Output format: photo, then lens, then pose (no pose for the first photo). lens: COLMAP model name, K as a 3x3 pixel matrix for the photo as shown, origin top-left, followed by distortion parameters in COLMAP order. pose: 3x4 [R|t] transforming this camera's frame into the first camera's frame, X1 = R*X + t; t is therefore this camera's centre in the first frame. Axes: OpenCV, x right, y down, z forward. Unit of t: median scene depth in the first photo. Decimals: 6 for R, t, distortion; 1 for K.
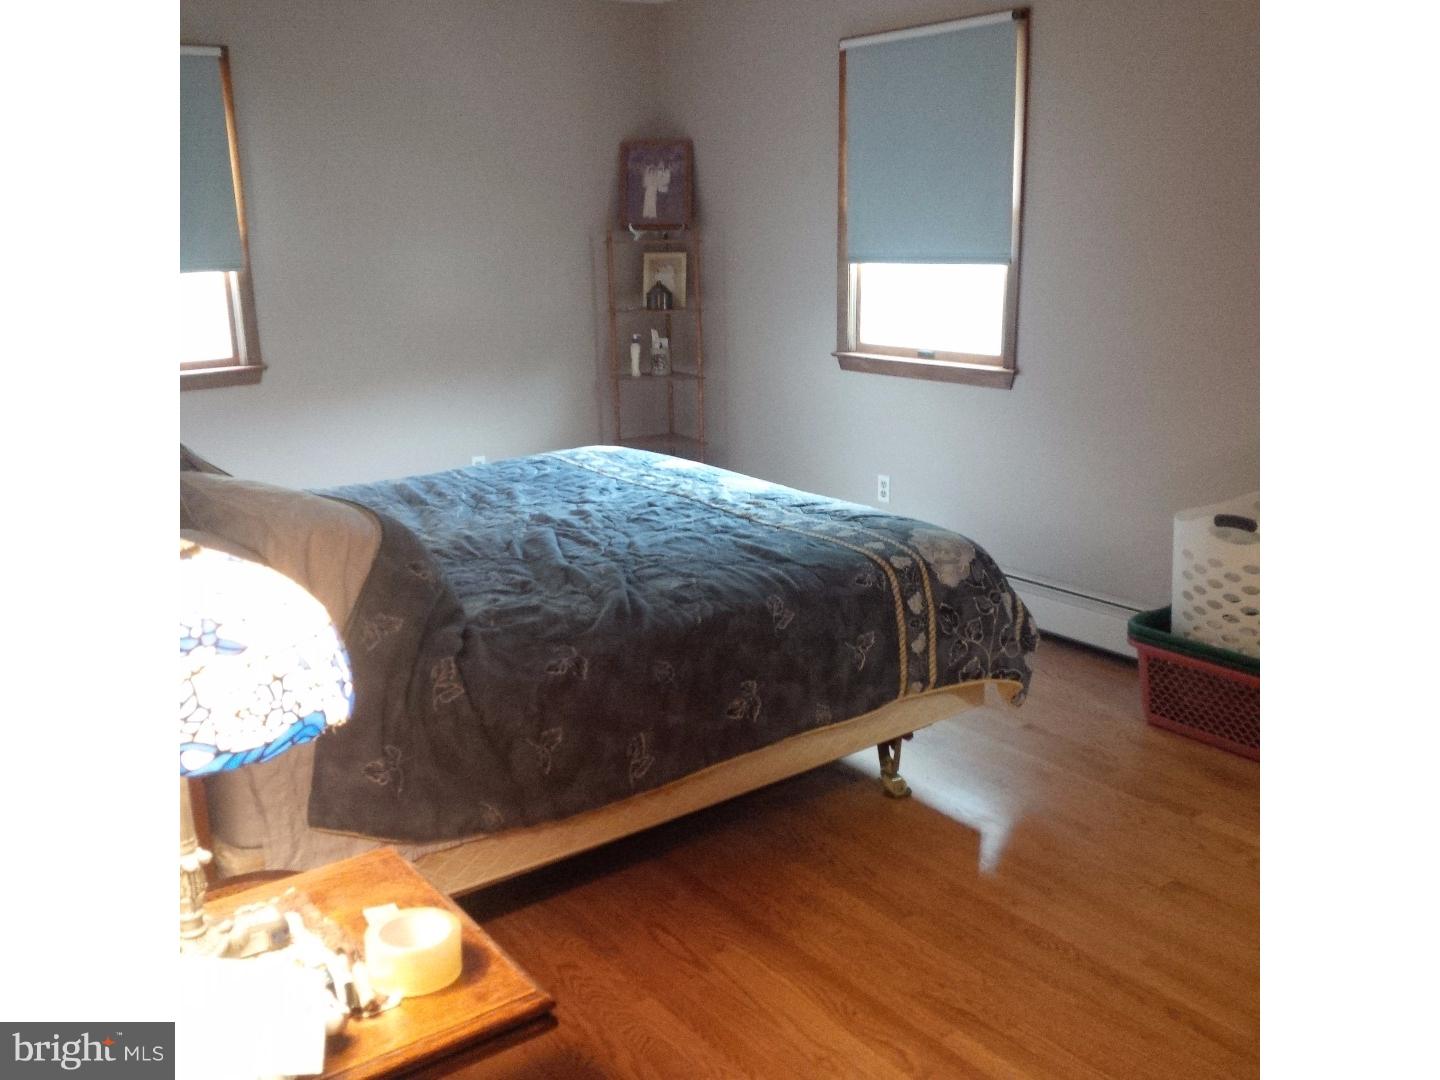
lens RADIAL K [[1296.1, 0, 720.3], [0, 1296.1, 540.8], [0, 0, 1]] dist [0.042350, -0.026746]
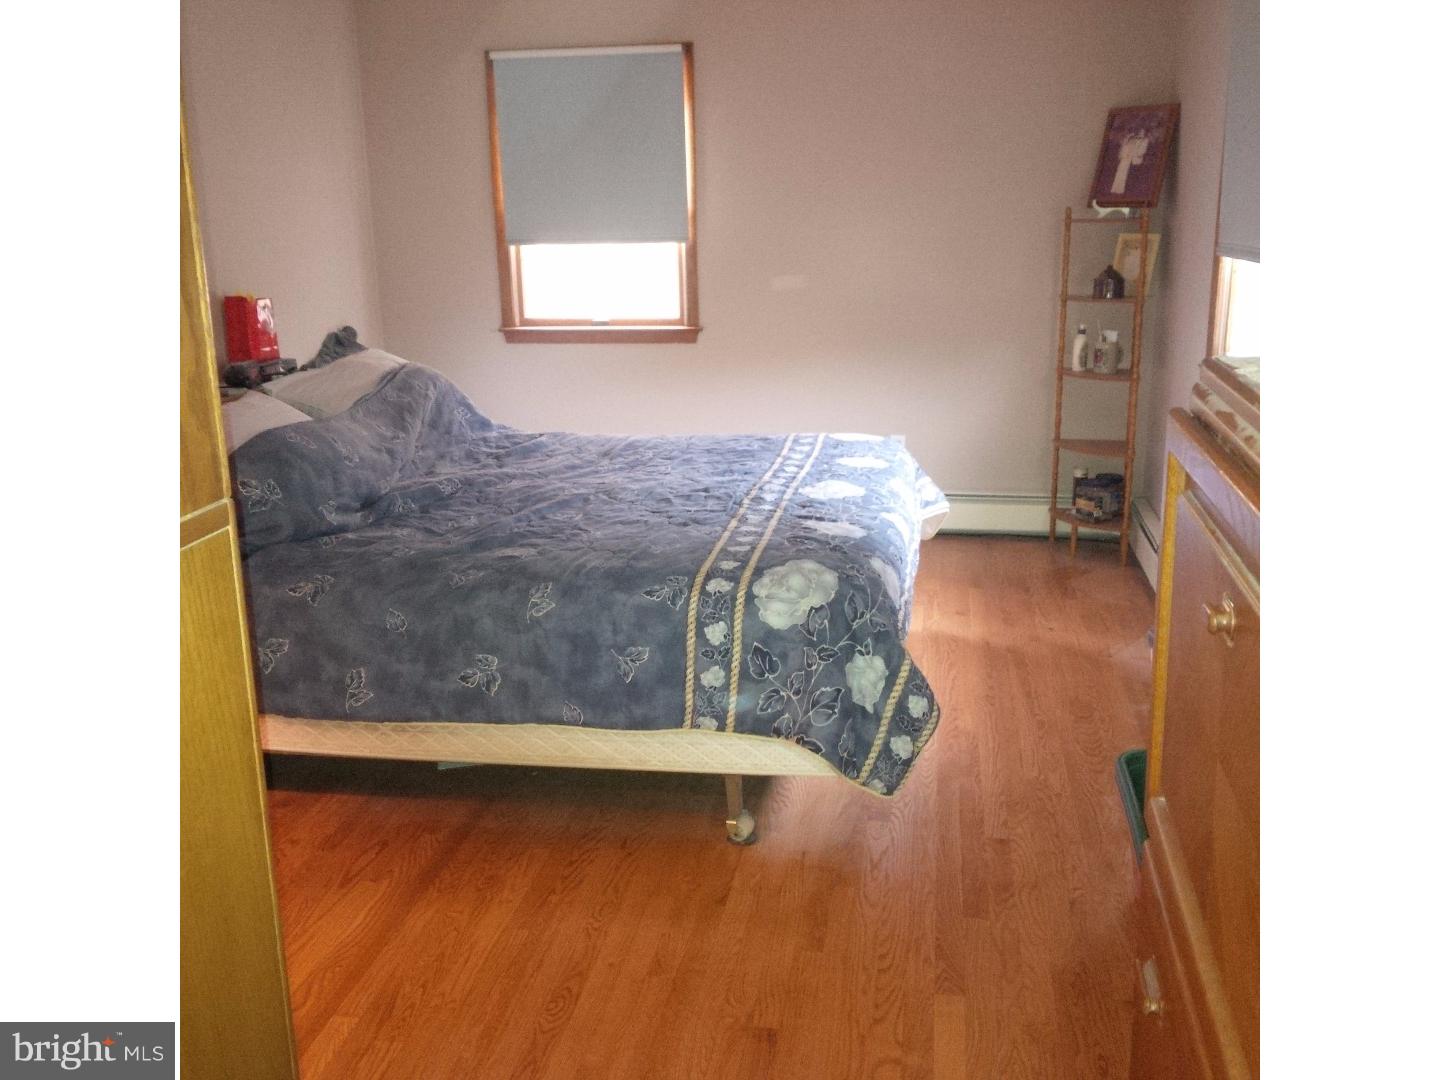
lens RADIAL K [[1296.1, 0, 719.2], [0, 1296.1, 540.3], [0, 0, 1]] dist [0.042350, -0.026746]
pose [[0.681747, 0.191883, -0.705976, 0.770116], [-0.173961, 0.979831, 0.098326, -0.103794], [0.710604, 0.055779, 0.701377, 0.356628]]
